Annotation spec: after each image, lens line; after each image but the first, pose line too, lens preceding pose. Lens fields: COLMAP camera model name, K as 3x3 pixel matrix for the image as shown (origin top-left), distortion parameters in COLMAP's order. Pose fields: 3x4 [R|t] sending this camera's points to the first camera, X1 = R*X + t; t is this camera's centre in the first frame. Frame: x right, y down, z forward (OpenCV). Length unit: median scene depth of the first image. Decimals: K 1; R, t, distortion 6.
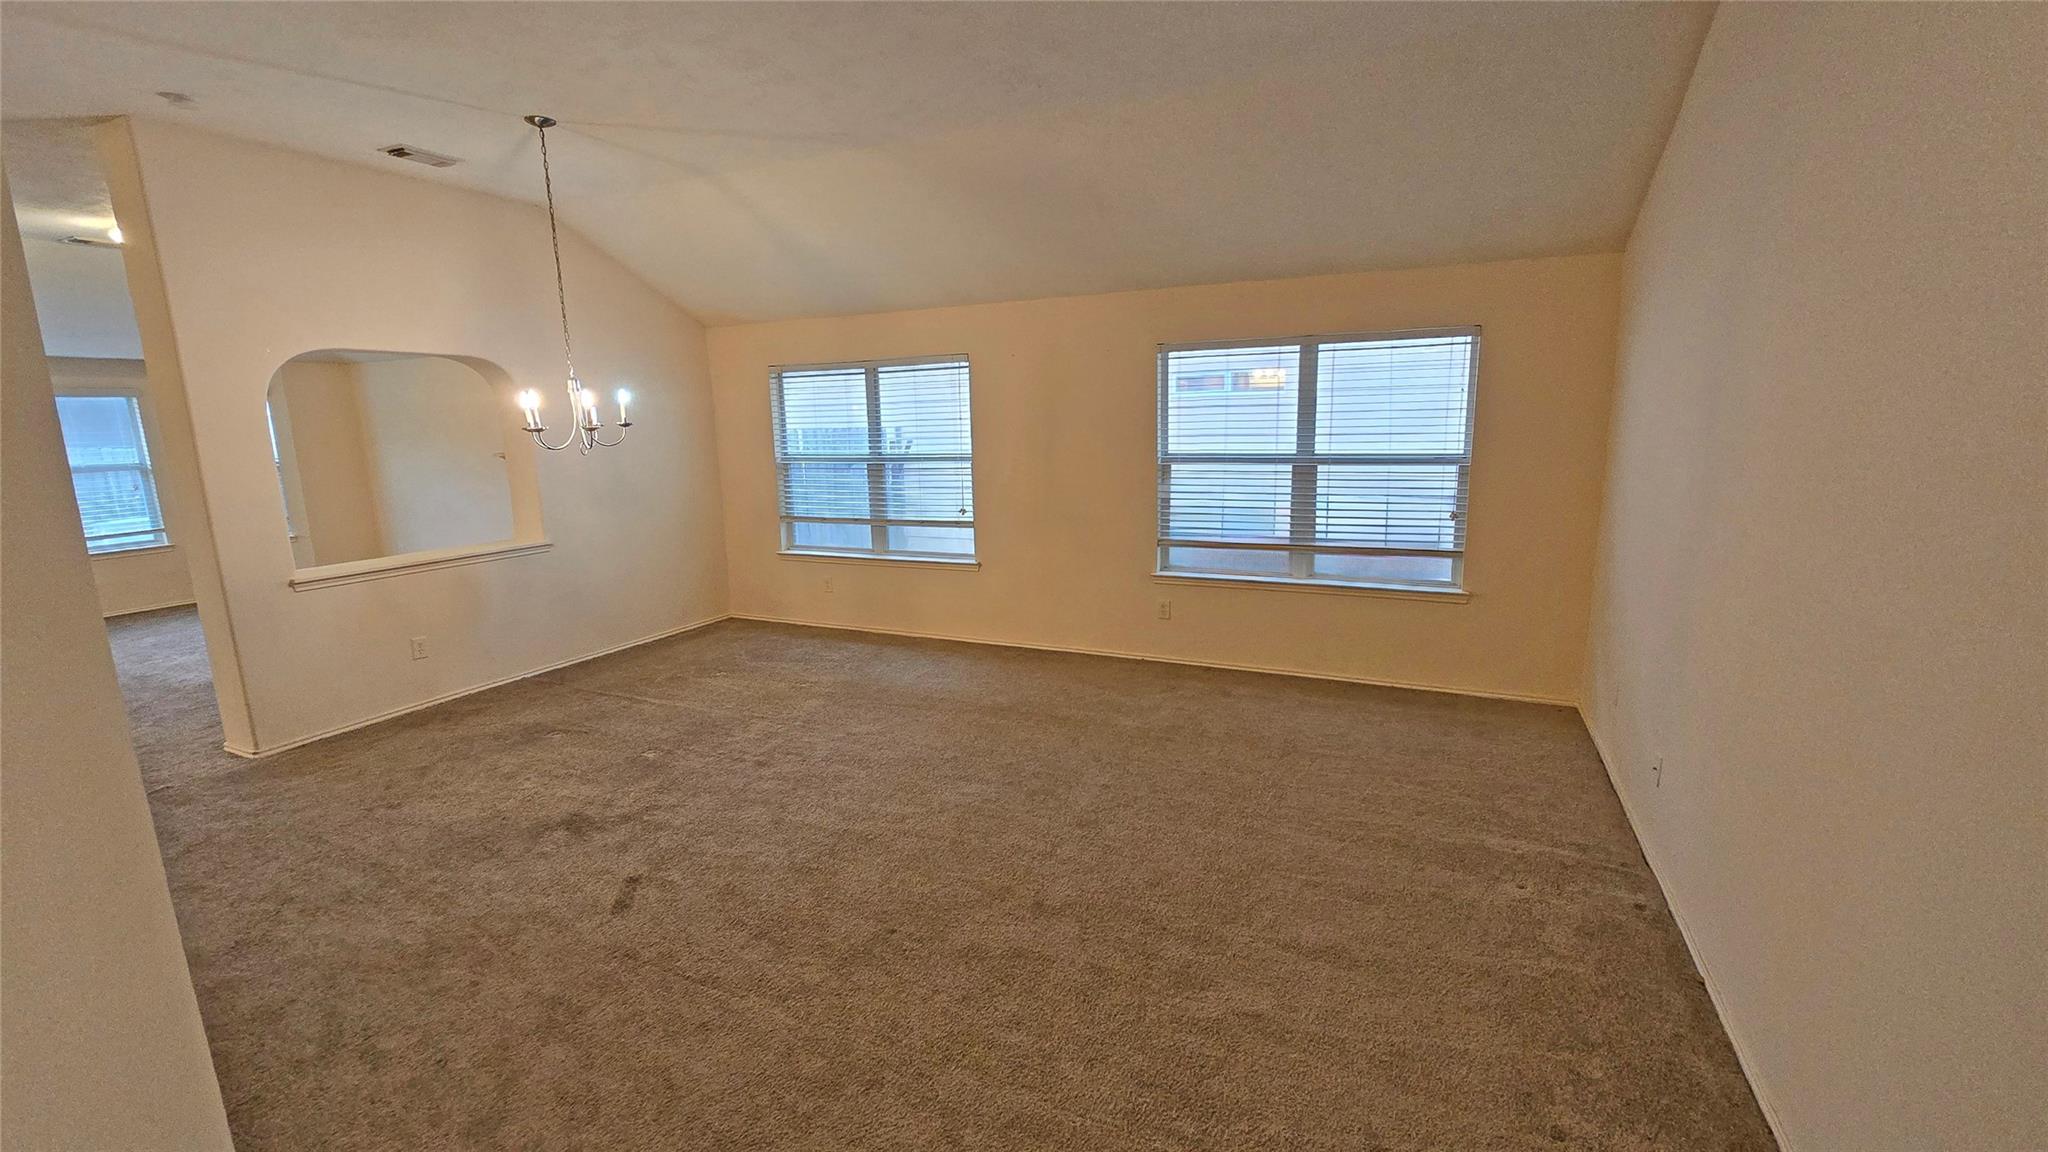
lens RADIAL K [[836.2, 0, 1030.0], [0, 836.2, 579.5], [0, 0, 1]] dist [-0.000864, 0.000433]
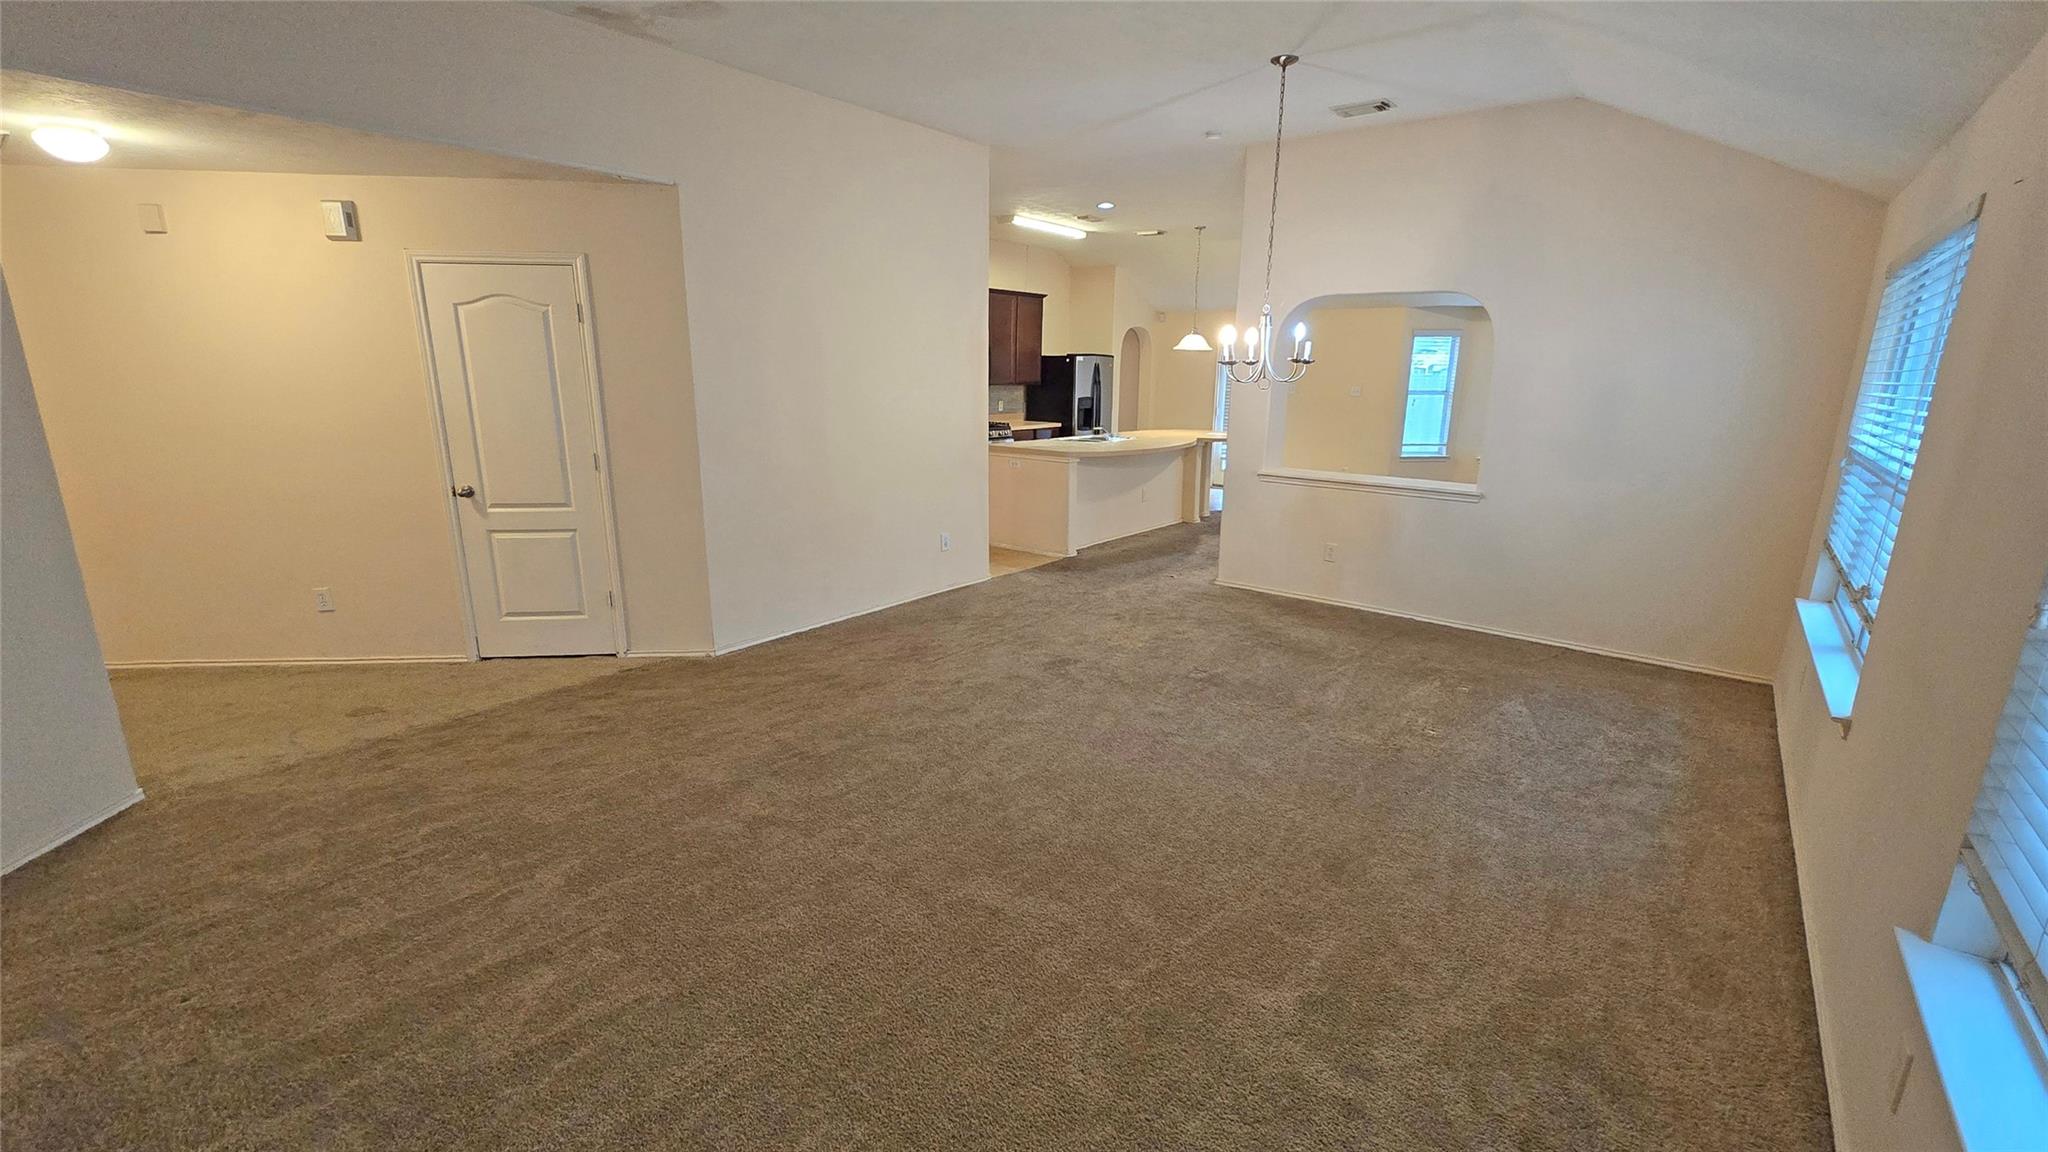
lens RADIAL K [[859.0, 0, 1045.2], [0, 859.0, 573.6], [0, 0, 1]] dist [-0.002012, 0.000291]
pose [[-0.229409, 0.236307, -0.944209, 0.631788], [-0.198458, 0.938346, 0.283058, -0.193687], [0.952883, 0.252321, -0.168368, 1.049012]]
